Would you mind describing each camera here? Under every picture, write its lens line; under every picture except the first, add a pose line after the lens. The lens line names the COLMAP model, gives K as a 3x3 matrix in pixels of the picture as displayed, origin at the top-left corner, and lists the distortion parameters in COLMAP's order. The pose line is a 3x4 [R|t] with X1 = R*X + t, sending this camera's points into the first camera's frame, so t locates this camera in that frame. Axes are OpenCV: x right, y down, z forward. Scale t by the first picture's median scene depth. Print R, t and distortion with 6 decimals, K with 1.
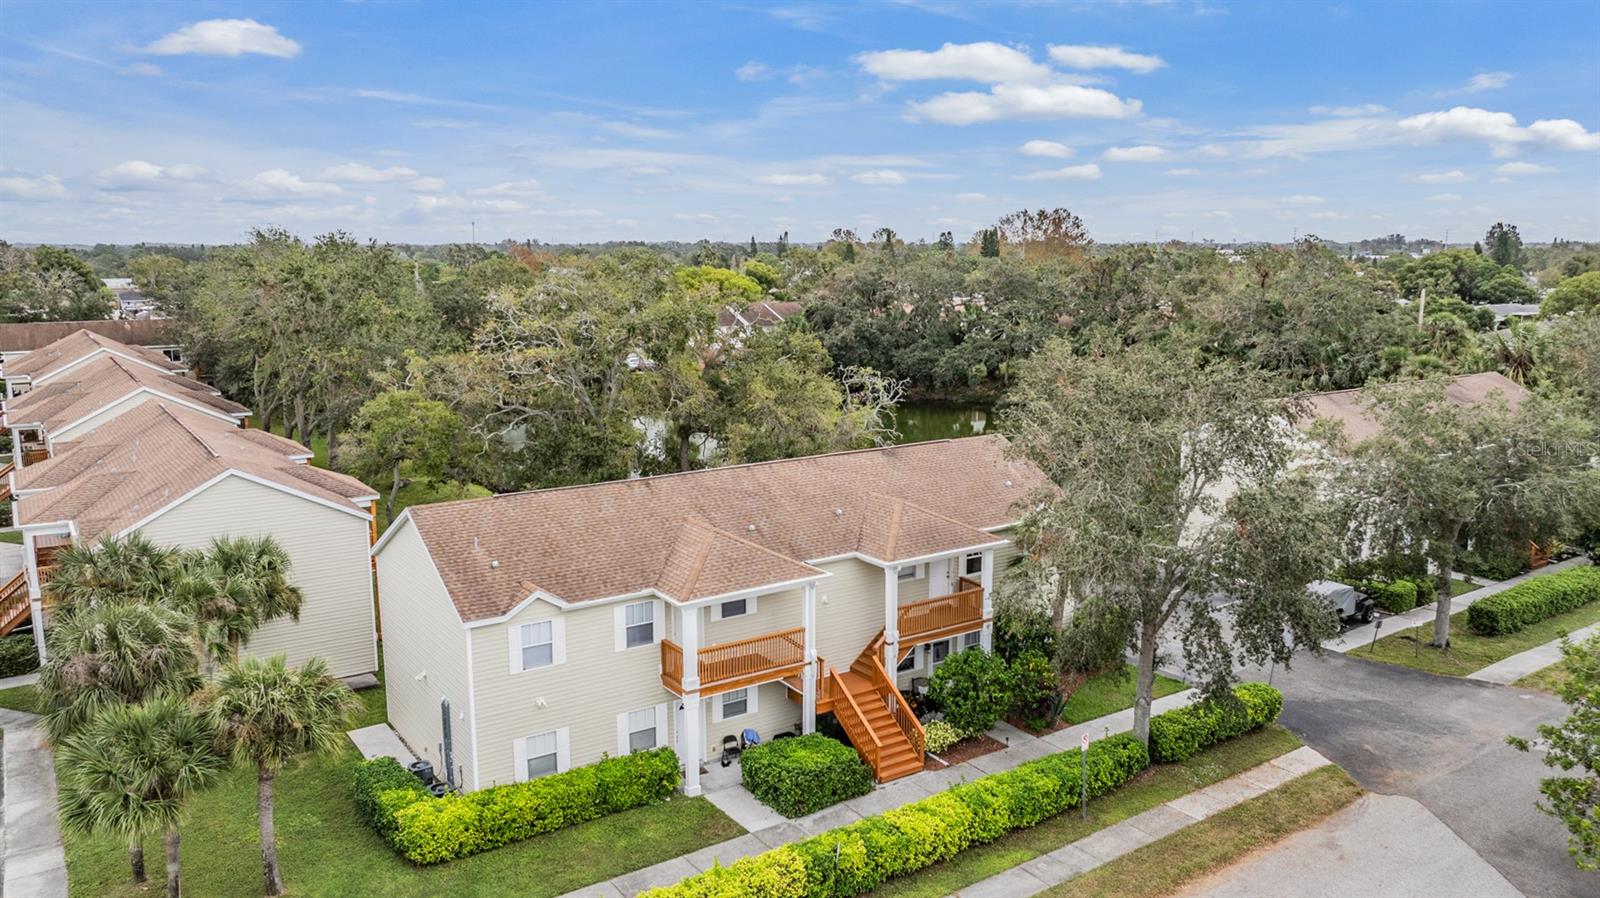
lens RADIAL K [[1162.6, 0, 800.0], [0, 1162.6, 449.0], [0, 0, 1]] dist [-0.007702, -0.002603]
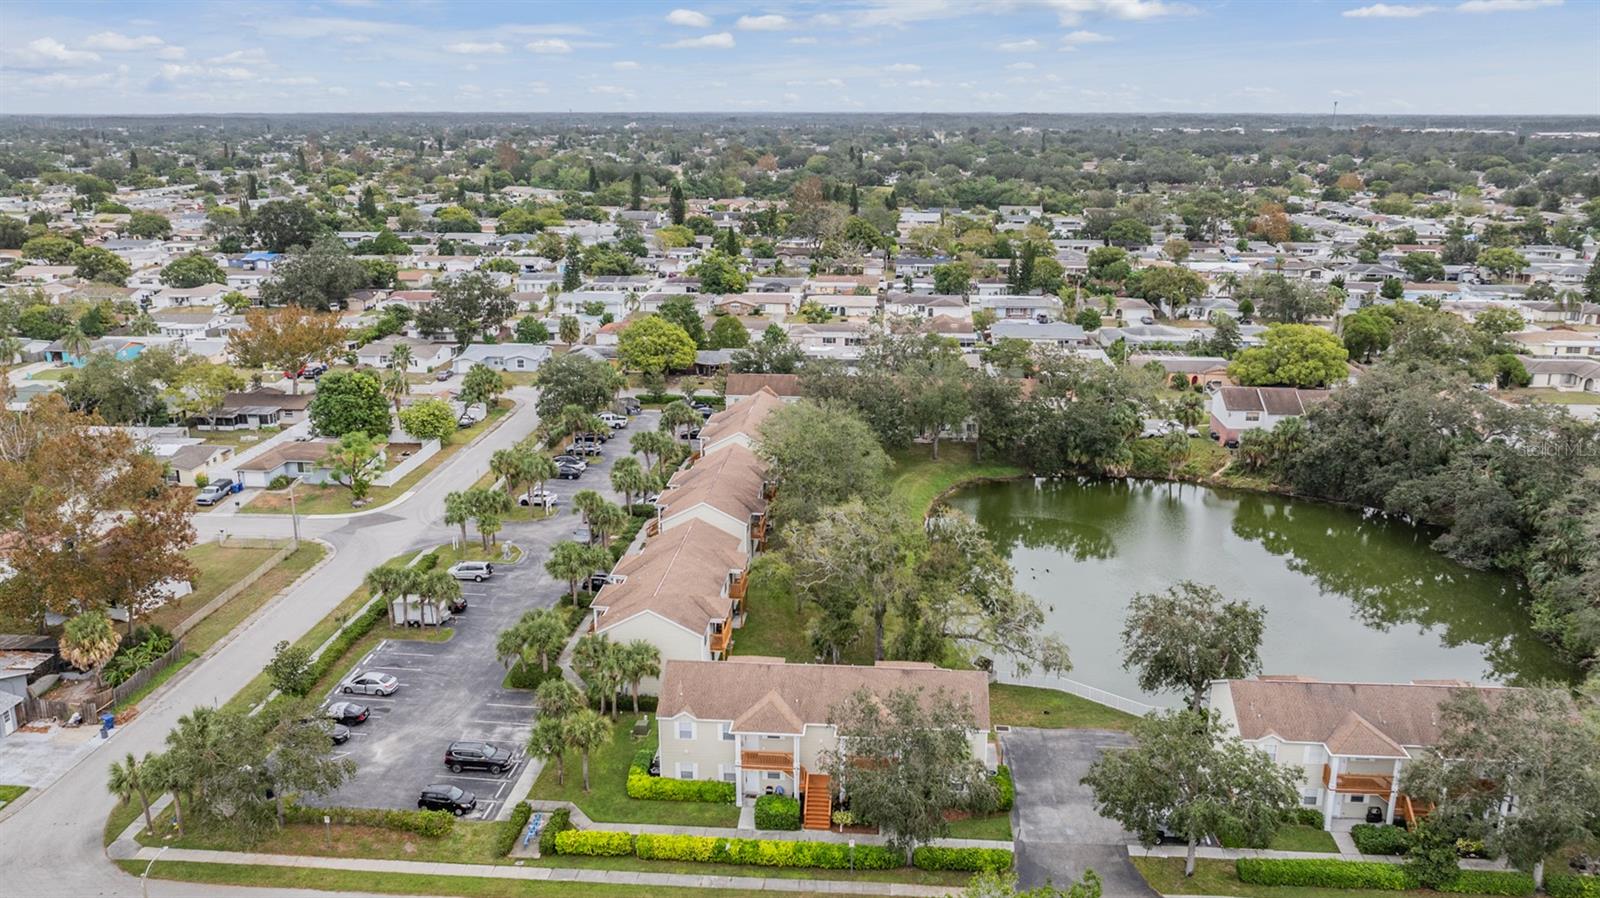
lens RADIAL K [[1162.6, 0, 800.0], [0, 1162.6, 449.0], [0, 0, 1]] dist [-0.007702, -0.002603]
pose [[0.775931, 0.159819, -0.610237, 1.326662], [-0.104753, 0.986587, 0.125189, -0.732977], [0.622060, -0.033214, 0.782265, -0.776531]]
